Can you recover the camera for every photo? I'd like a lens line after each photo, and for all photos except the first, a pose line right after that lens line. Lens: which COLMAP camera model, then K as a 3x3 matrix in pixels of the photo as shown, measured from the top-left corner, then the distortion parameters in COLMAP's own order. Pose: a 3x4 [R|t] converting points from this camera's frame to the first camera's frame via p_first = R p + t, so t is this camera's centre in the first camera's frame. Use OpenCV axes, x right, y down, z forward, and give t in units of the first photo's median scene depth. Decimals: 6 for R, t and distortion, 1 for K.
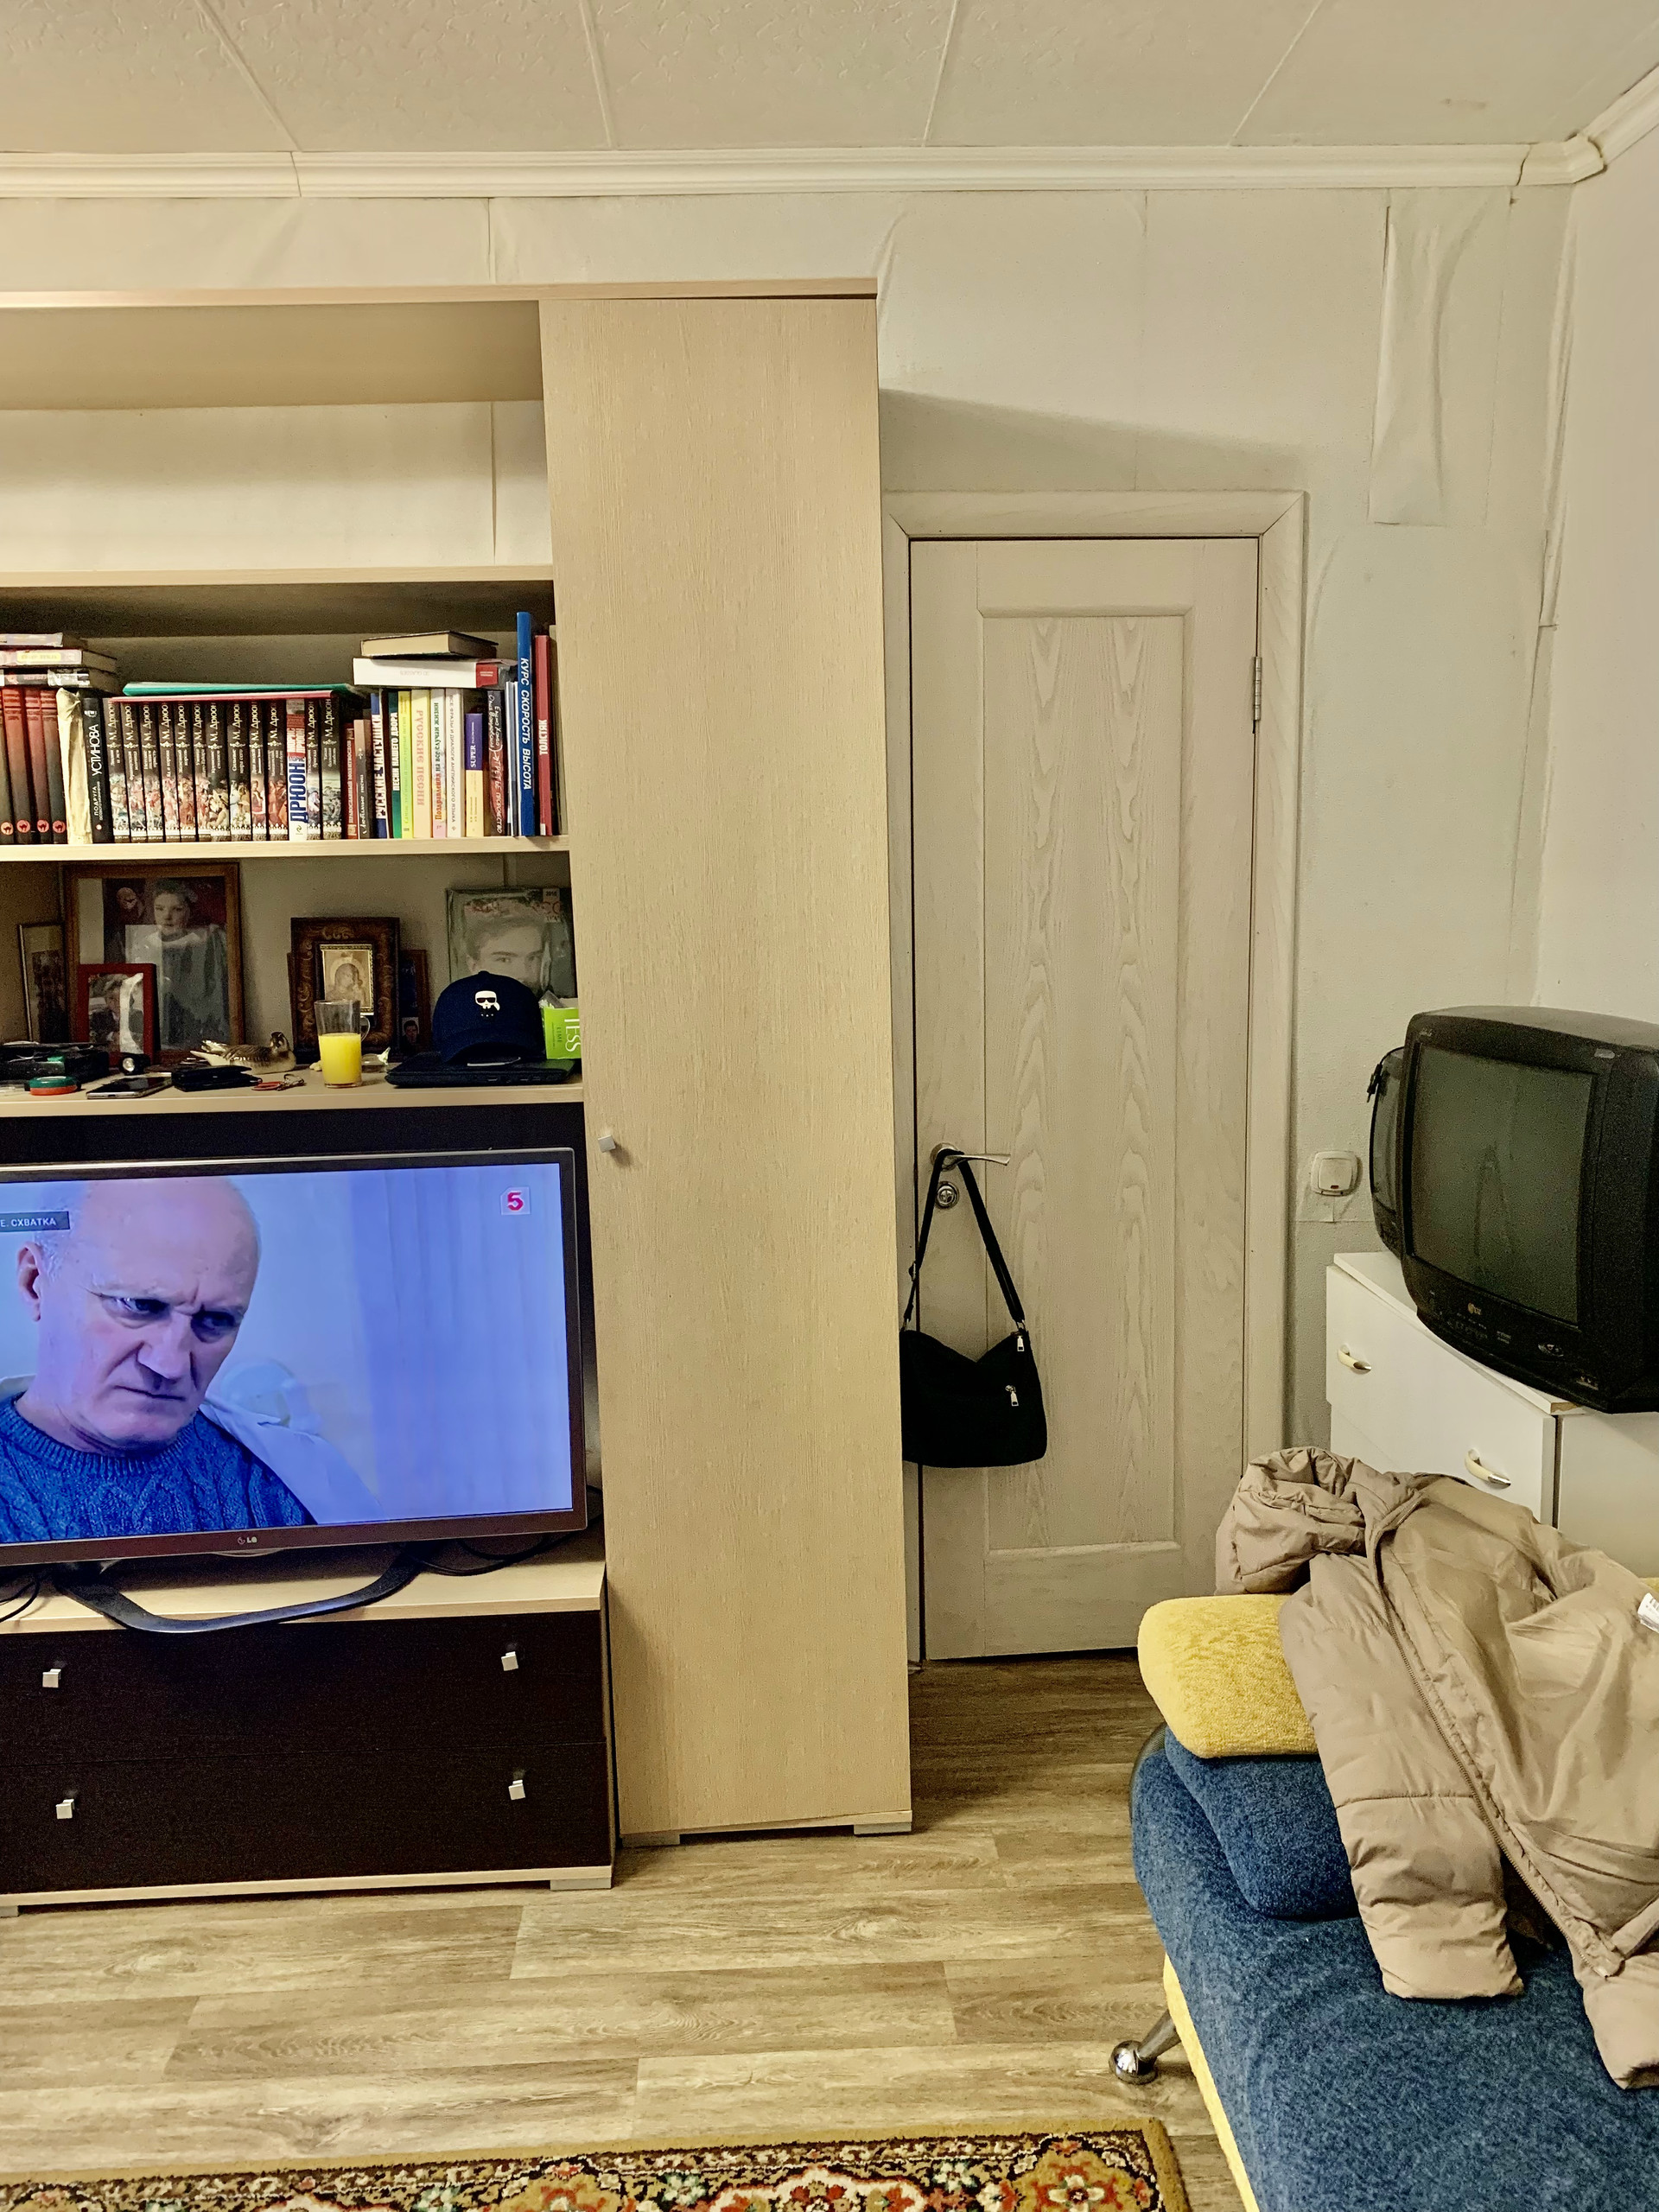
lens RADIAL K [[1689.9, 0, 832.9], [0, 1689.9, 1113.0], [0, 0, 1]] dist [0.030541, -0.027287]
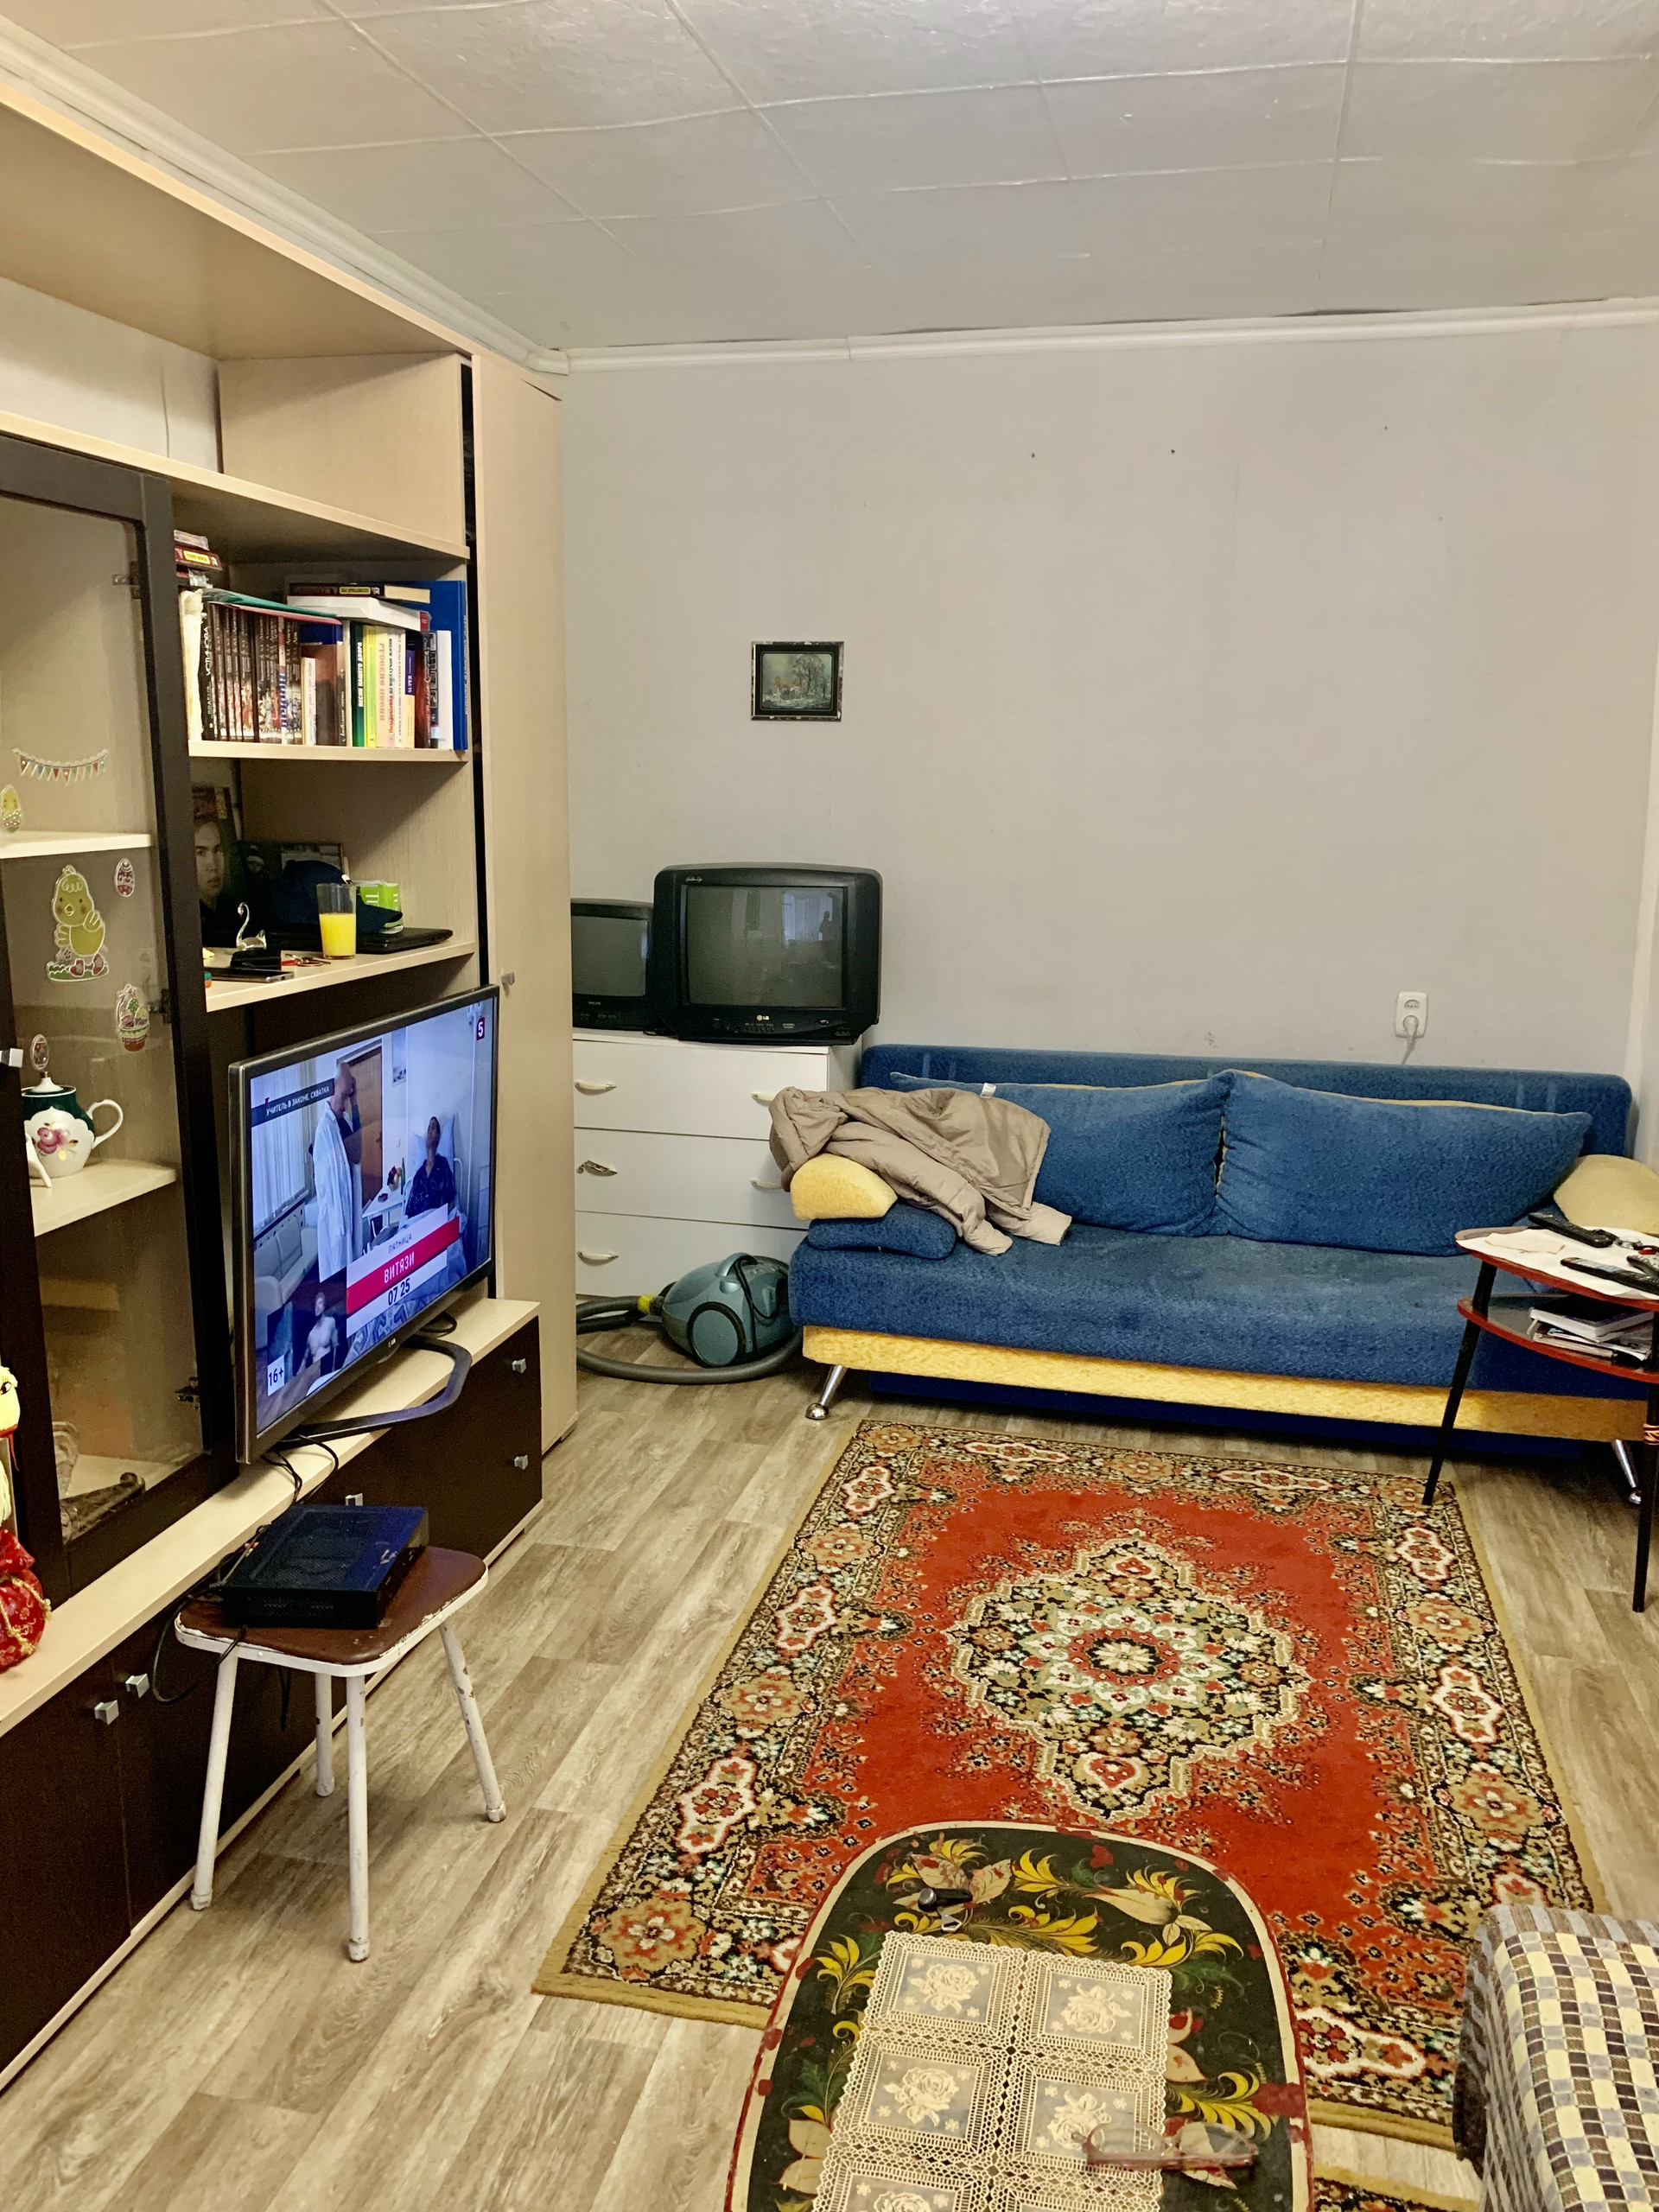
lens RADIAL K [[1689.9, 0, 826.8], [0, 1689.9, 1087.4], [0, 0, 1]] dist [0.030541, -0.027287]
pose [[0.265460, -0.153062, 0.951894, -1.402424], [0.122553, 0.984666, 0.124155, -0.033980], [-0.956301, 0.083699, 0.280147, 0.378383]]
